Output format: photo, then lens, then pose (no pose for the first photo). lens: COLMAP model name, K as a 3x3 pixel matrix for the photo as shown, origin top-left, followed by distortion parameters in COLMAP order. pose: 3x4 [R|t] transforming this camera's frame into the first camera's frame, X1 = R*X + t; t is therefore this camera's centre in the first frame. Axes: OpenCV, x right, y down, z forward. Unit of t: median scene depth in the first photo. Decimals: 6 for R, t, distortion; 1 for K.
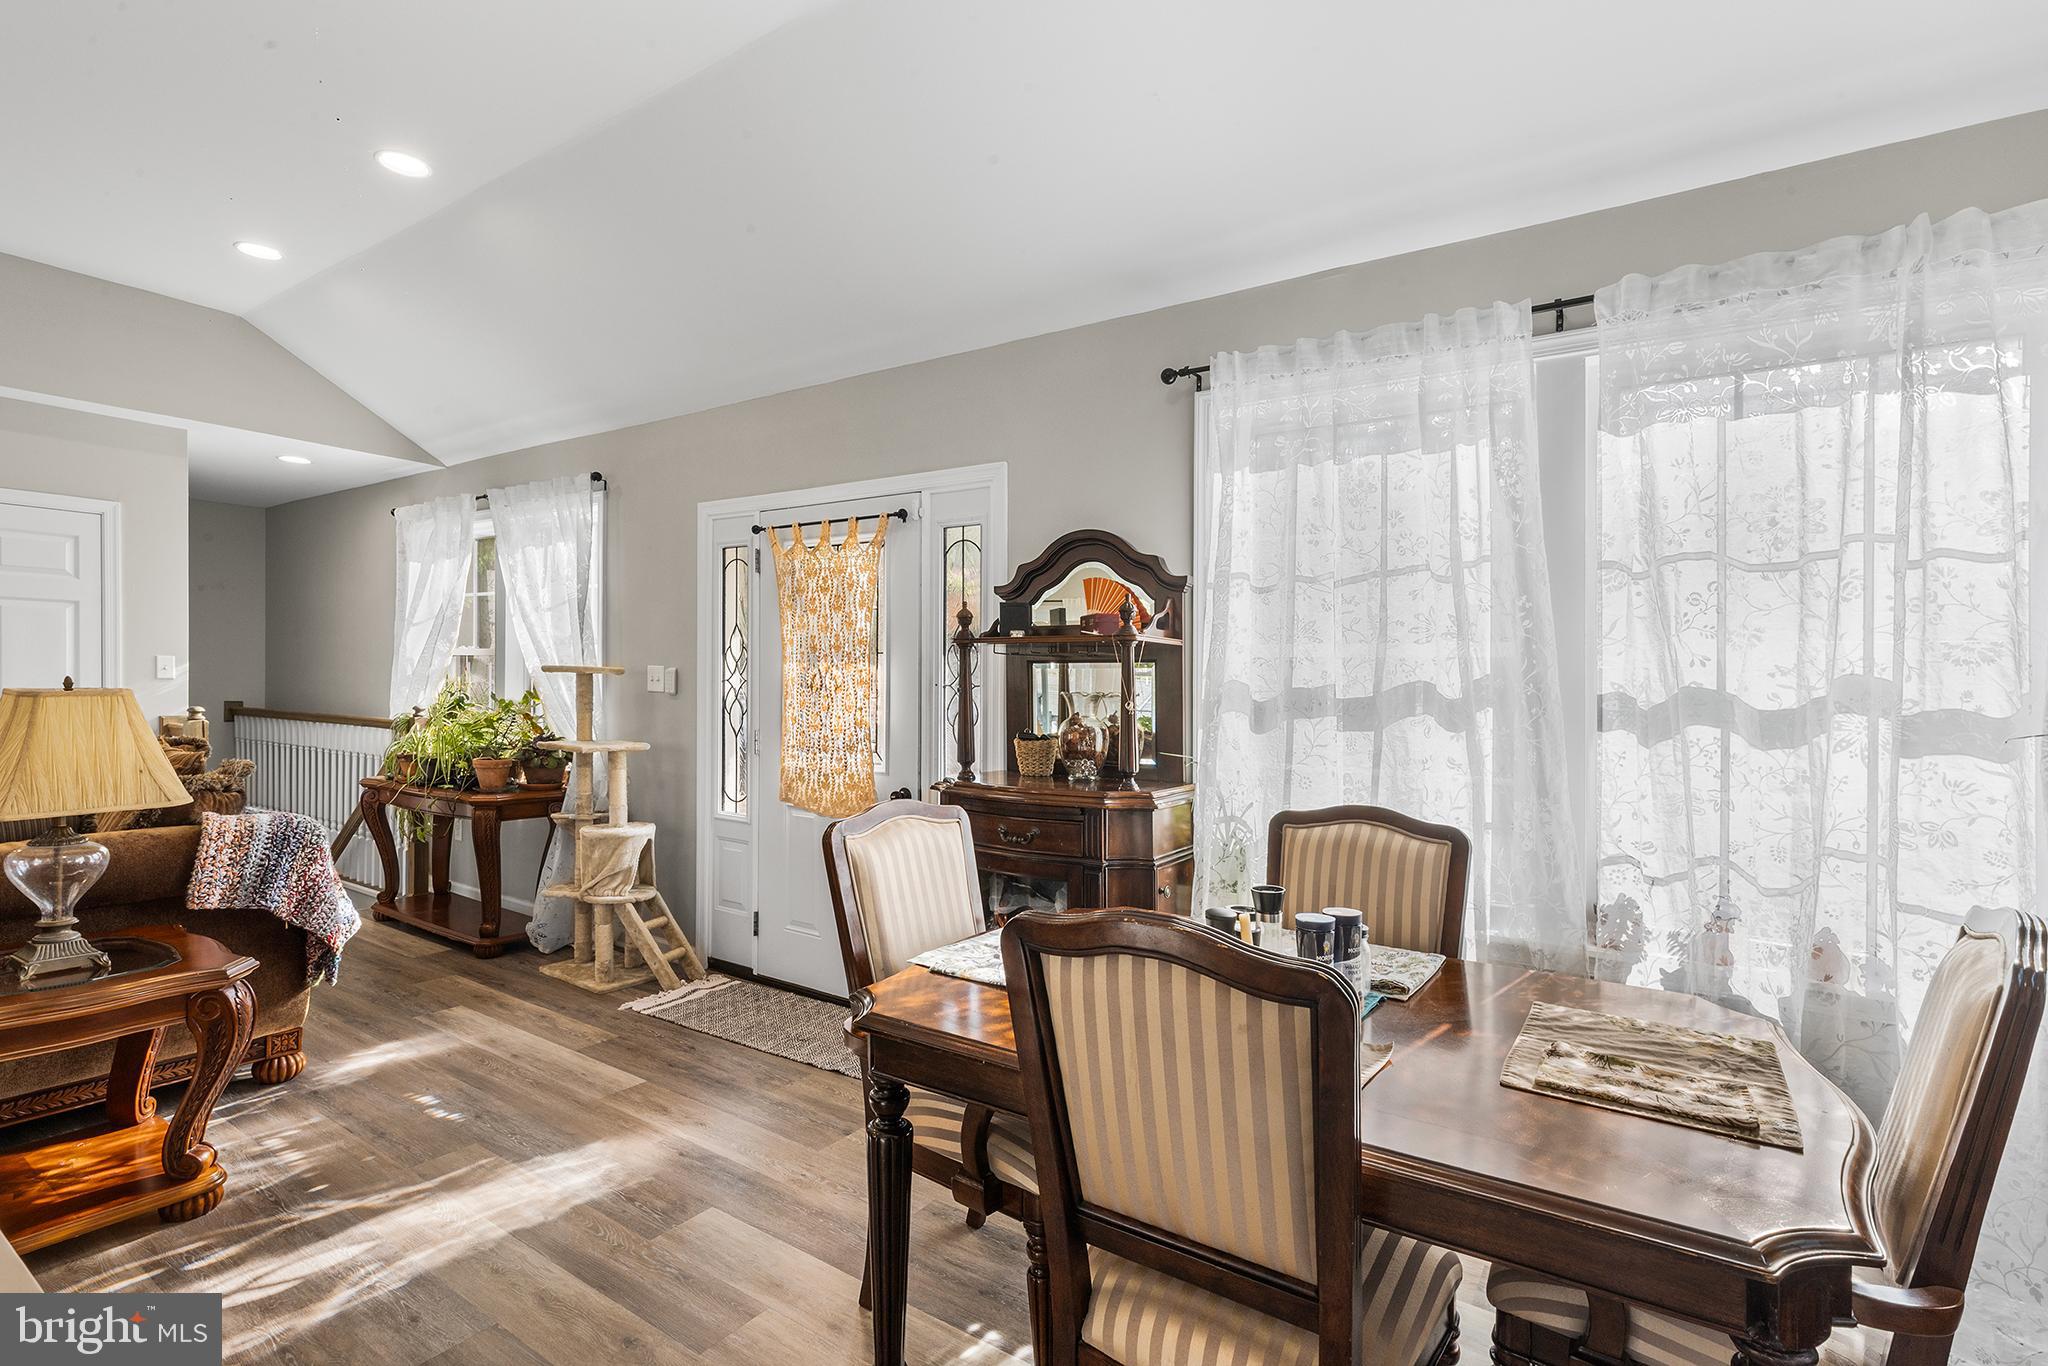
lens RADIAL K [[946.7, 0, 1024.0], [0, 946.7, 683.0], [0, 0, 1]] dist [0.012465, 0.000209]
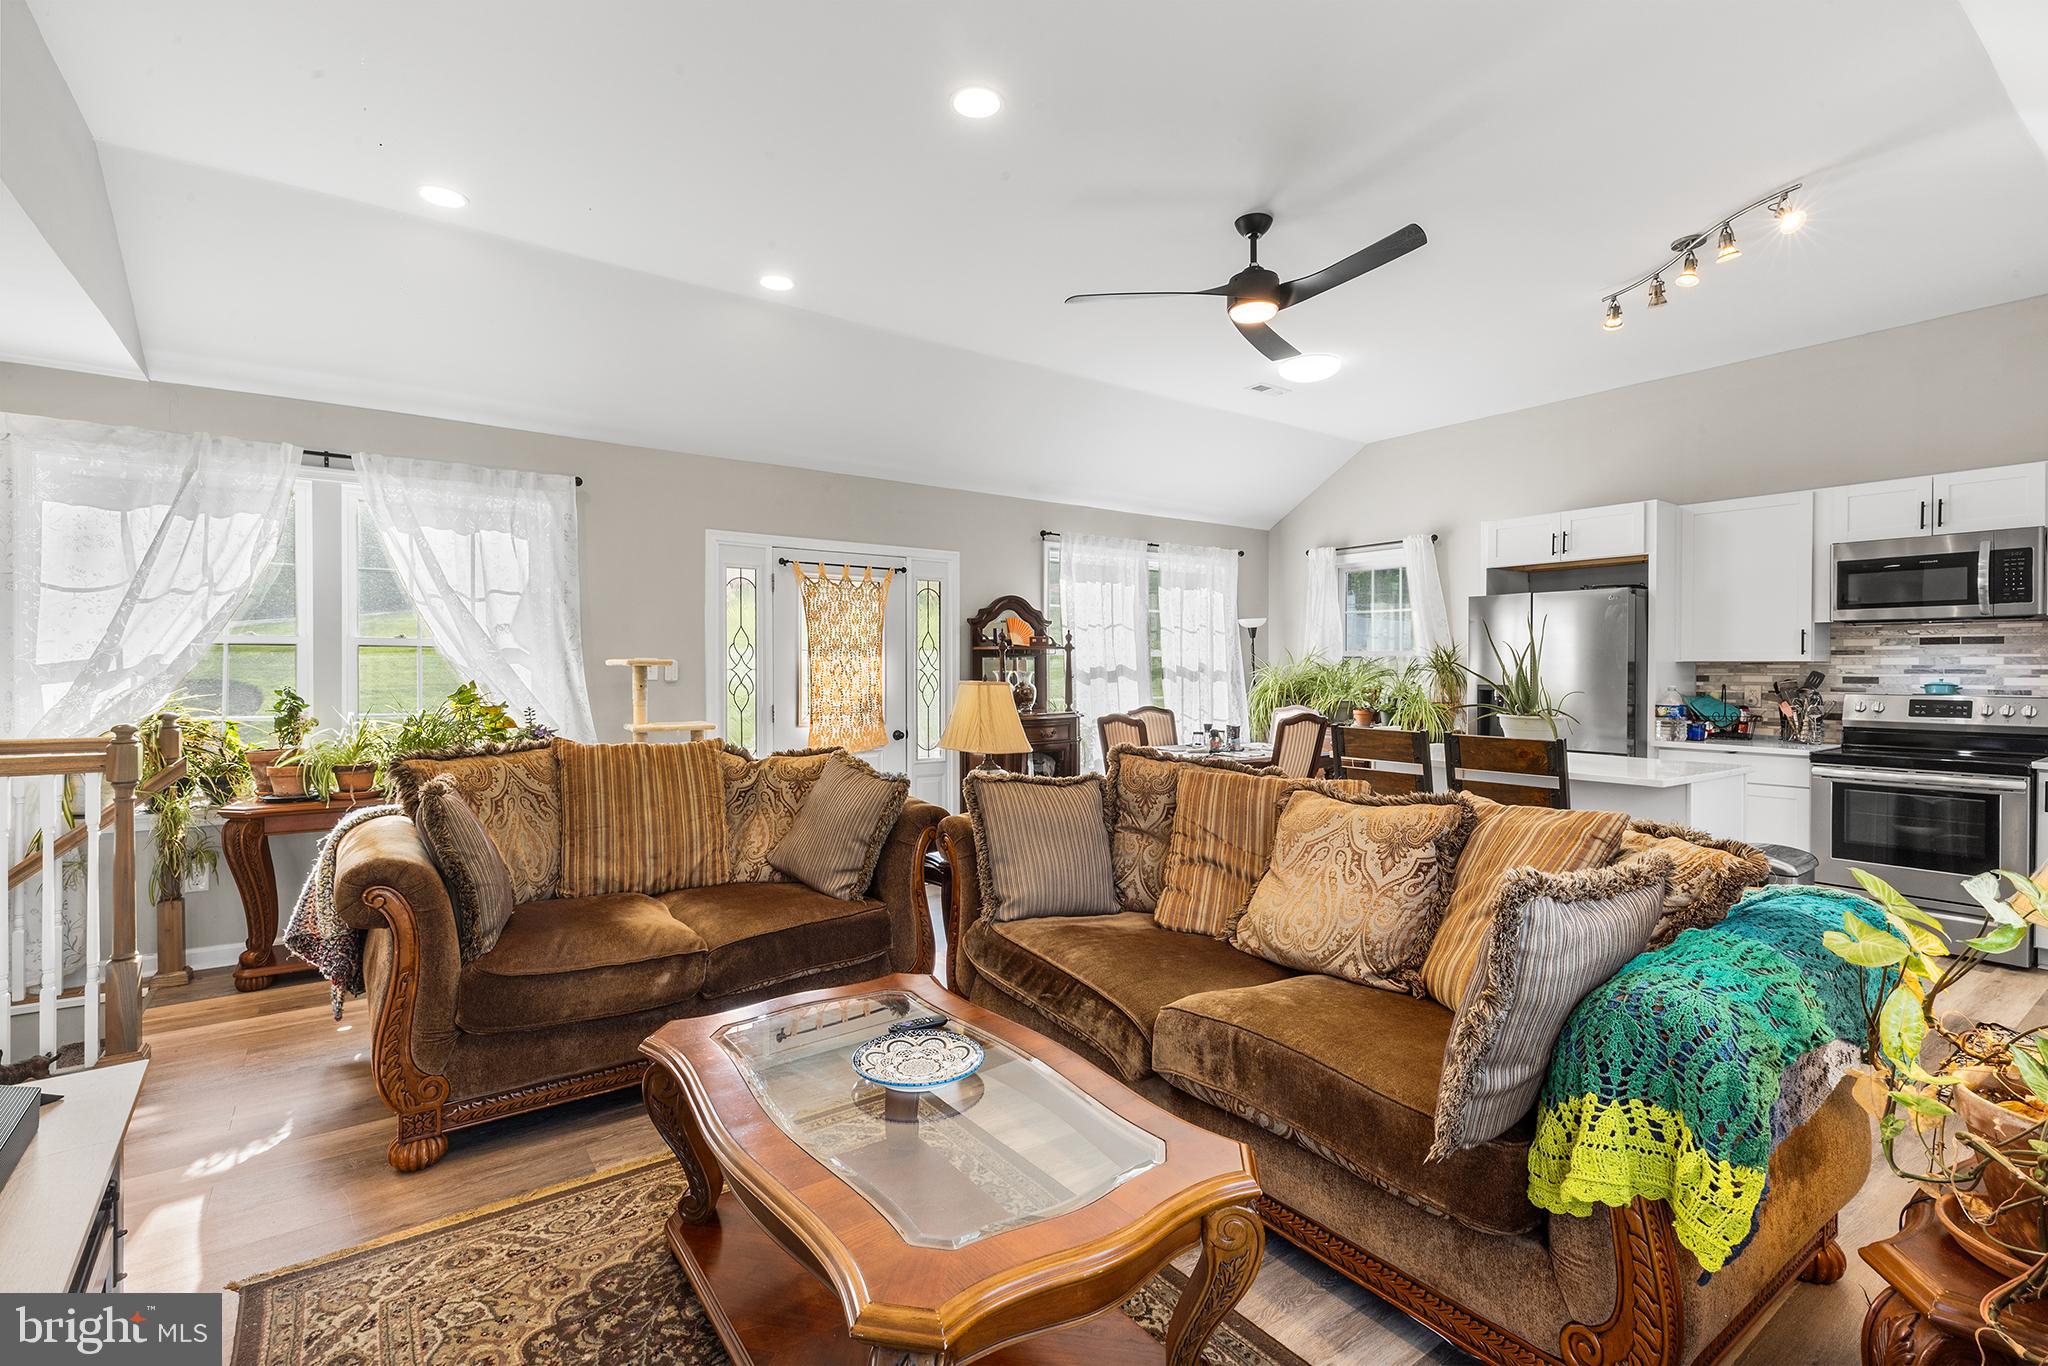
lens RADIAL K [[930.4, 0, 1023.7], [0, 930.4, 677.4], [0, 0, 1]] dist [-0.000822, 0.000069]
pose [[0.352425, -0.029813, 0.935365, -2.284012], [0.003386, 0.999527, 0.030583, -0.049541], [-0.935834, -0.007611, 0.352359, 0.284631]]
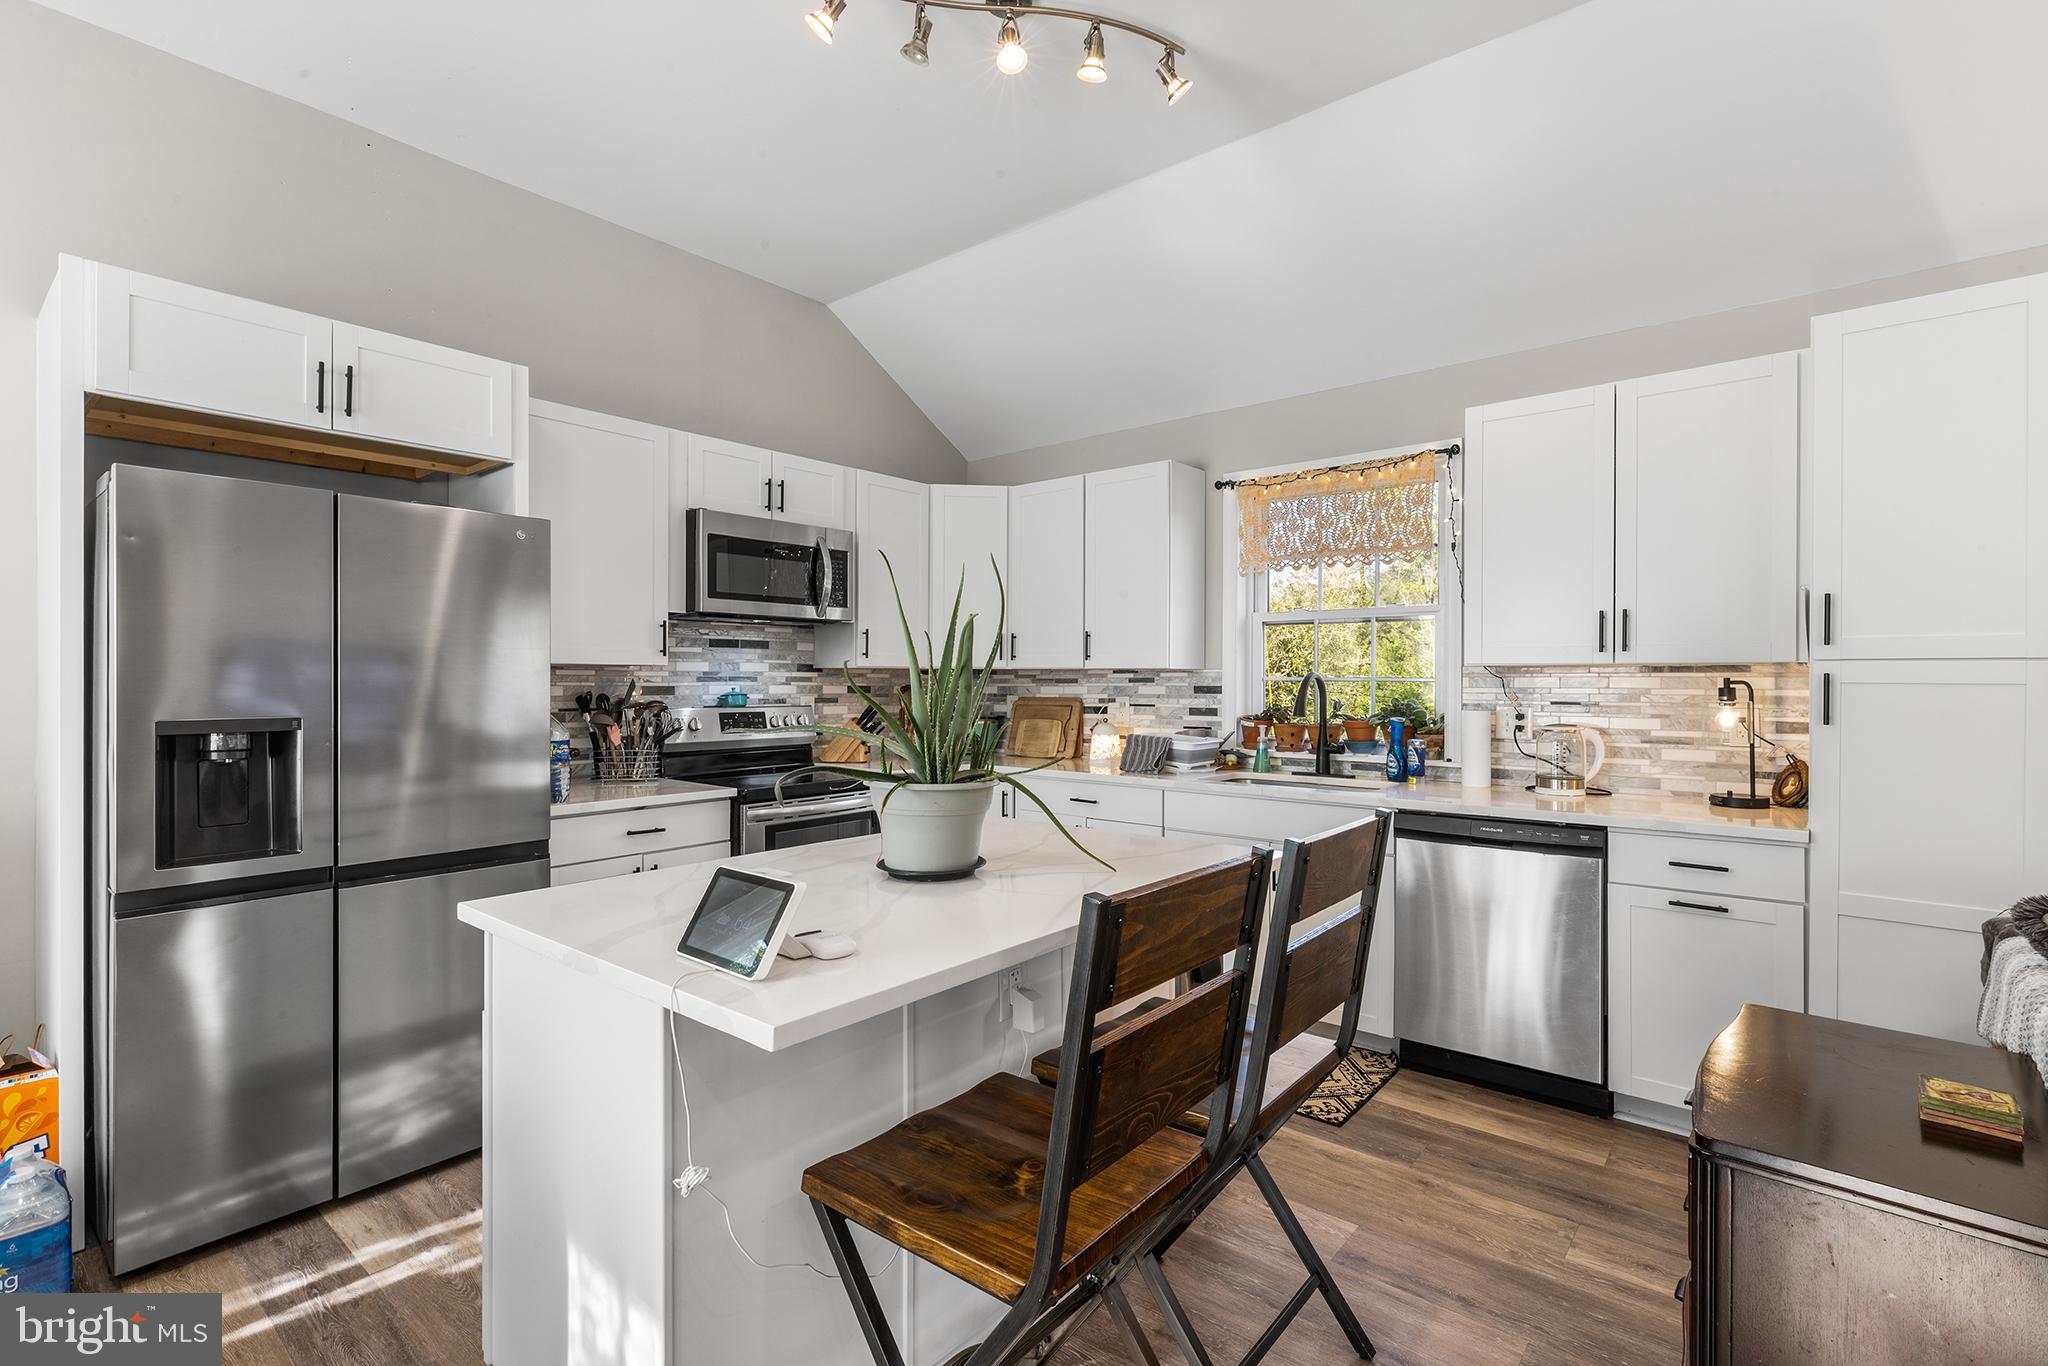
lens RADIAL K [[946.7, 0, 1024.0], [0, 946.7, 683.0], [0, 0, 1]] dist [0.012465, 0.000209]
pose [[-0.994185, -0.021844, 0.105446, -0.581342], [-0.021658, 0.999761, 0.002906, -0.007566], [-0.105485, 0.000605, -0.994421, 0.789160]]
